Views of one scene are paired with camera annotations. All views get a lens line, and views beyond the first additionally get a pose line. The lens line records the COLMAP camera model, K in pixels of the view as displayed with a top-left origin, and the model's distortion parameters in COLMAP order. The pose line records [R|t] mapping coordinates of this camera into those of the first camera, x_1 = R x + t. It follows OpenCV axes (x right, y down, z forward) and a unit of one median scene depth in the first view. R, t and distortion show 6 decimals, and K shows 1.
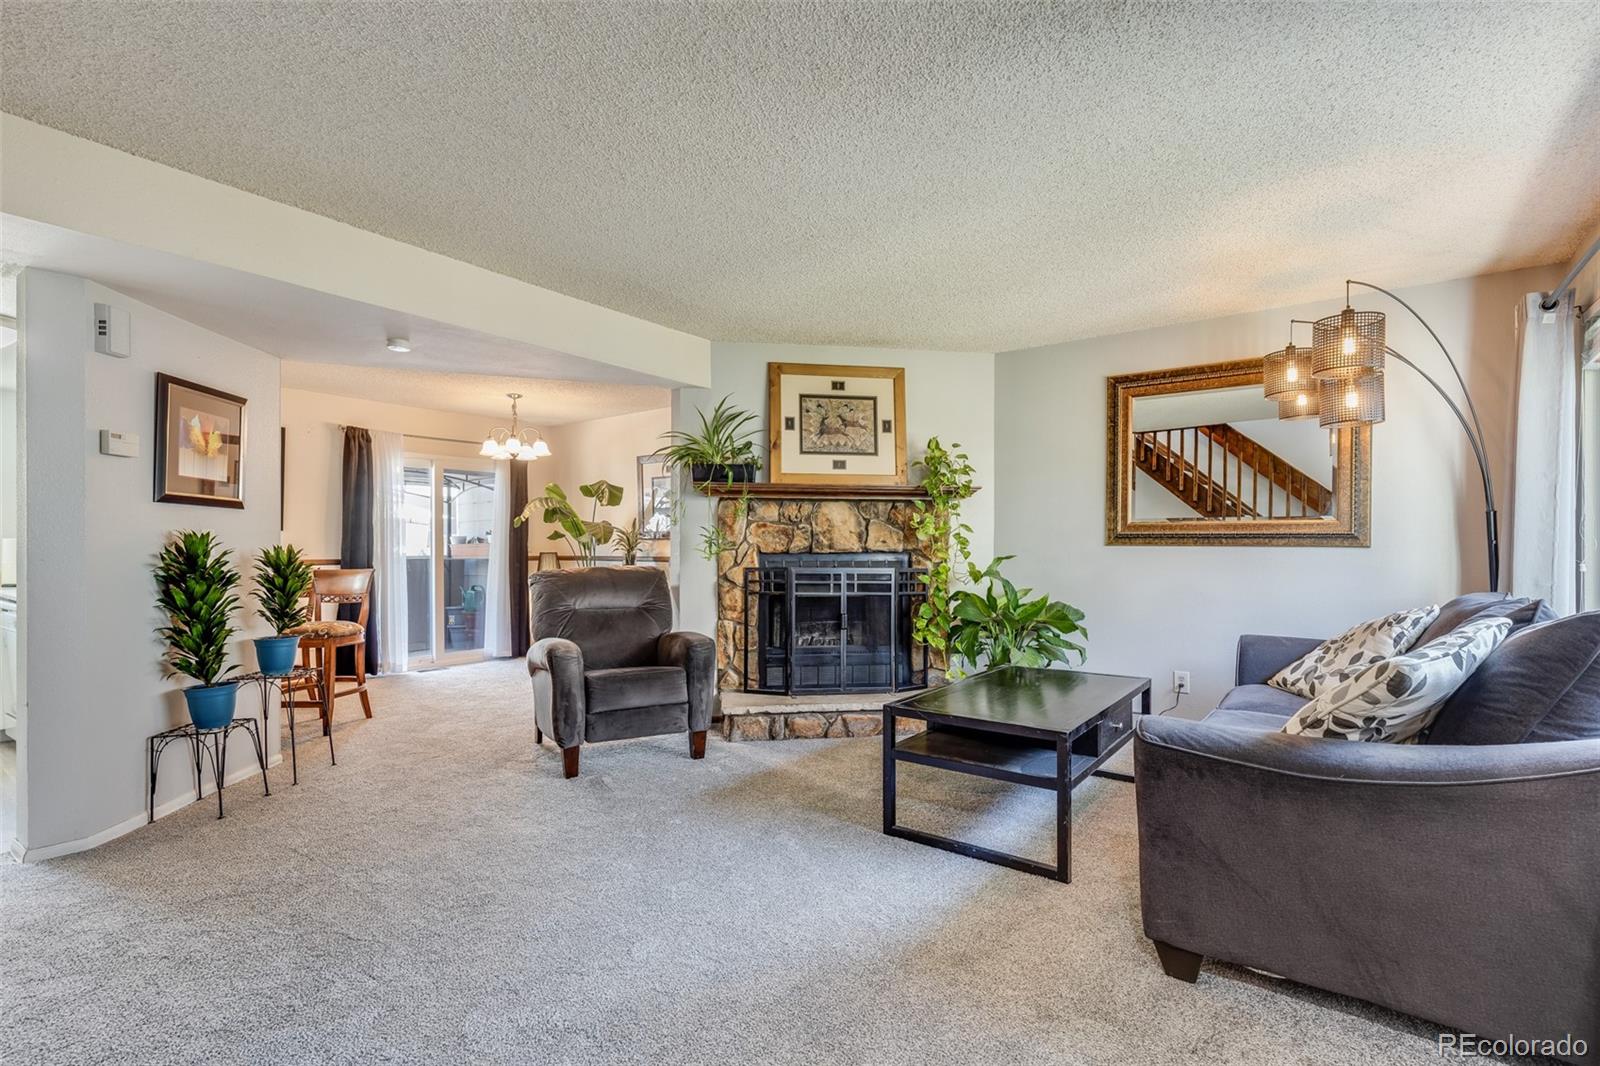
lens RADIAL K [[726.3, 0, 795.1], [0, 726.3, 547.8], [0, 0, 1]] dist [-0.001319, 0.001478]
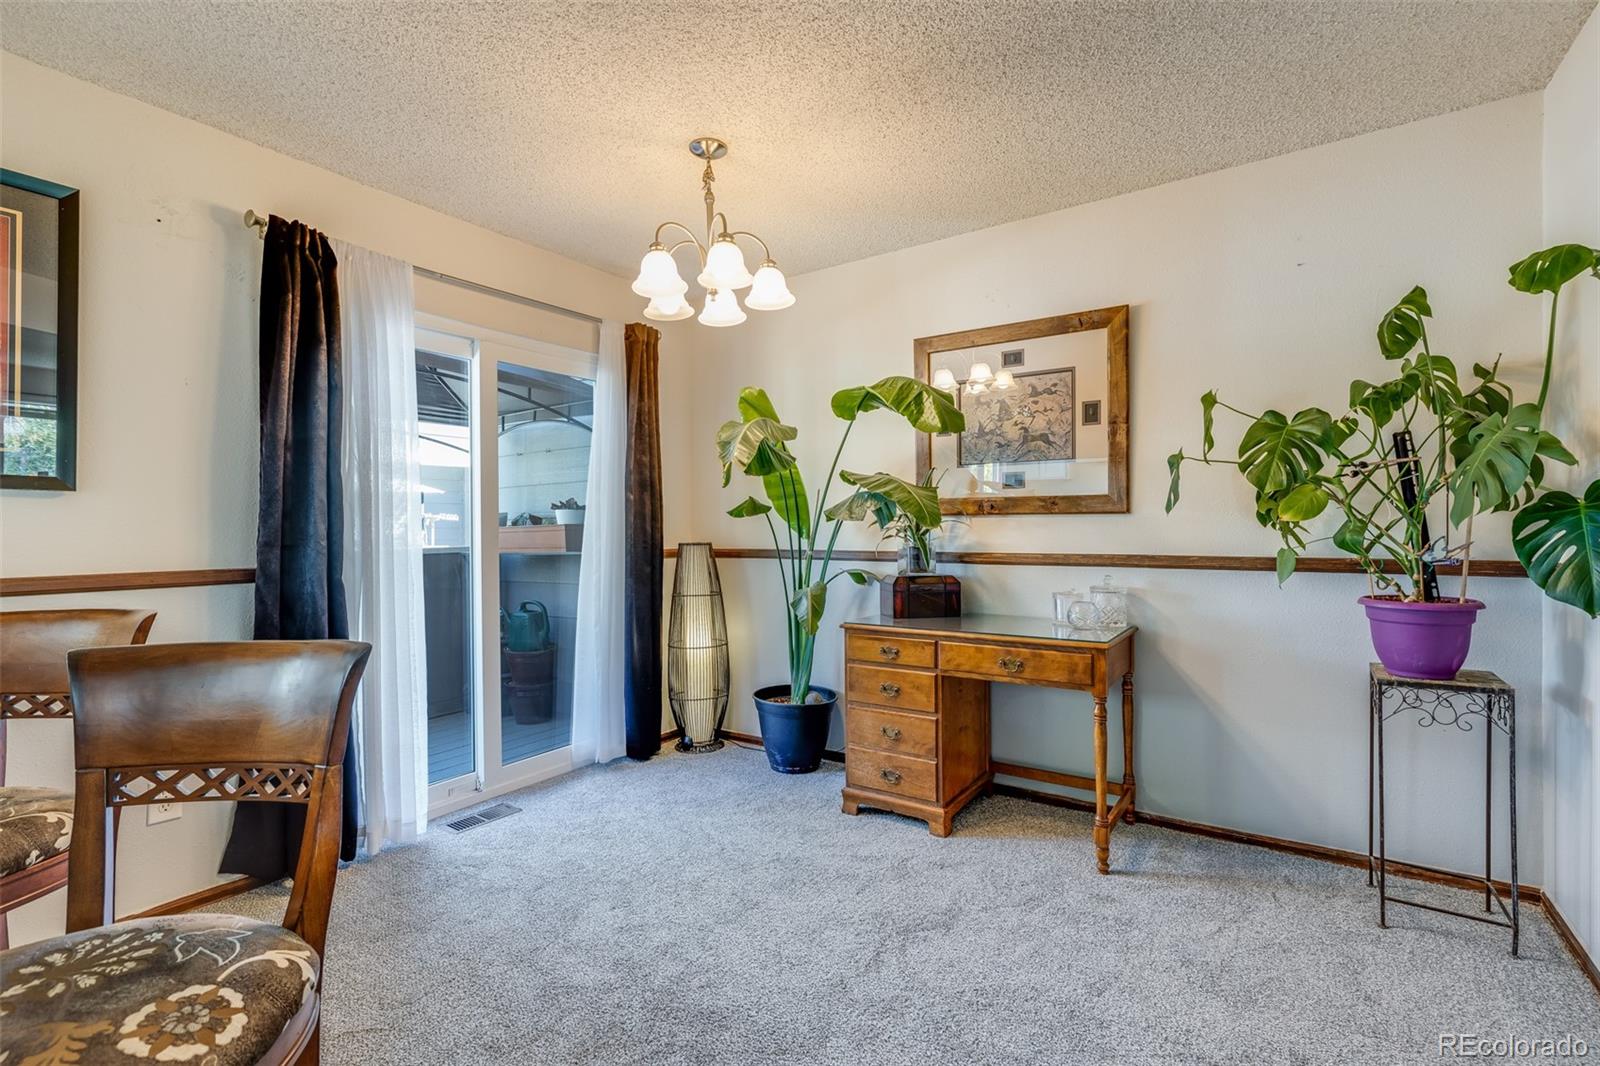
lens RADIAL K [[726.3, 0, 801.0], [0, 726.3, 527.0], [0, 0, 1]] dist [-0.001319, 0.001478]
pose [[0.999556, -0.004759, 0.029422, -0.453238], [0.004791, 0.999988, -0.001006, -0.005972], [-0.029417, 0.001147, 0.999567, 0.788815]]
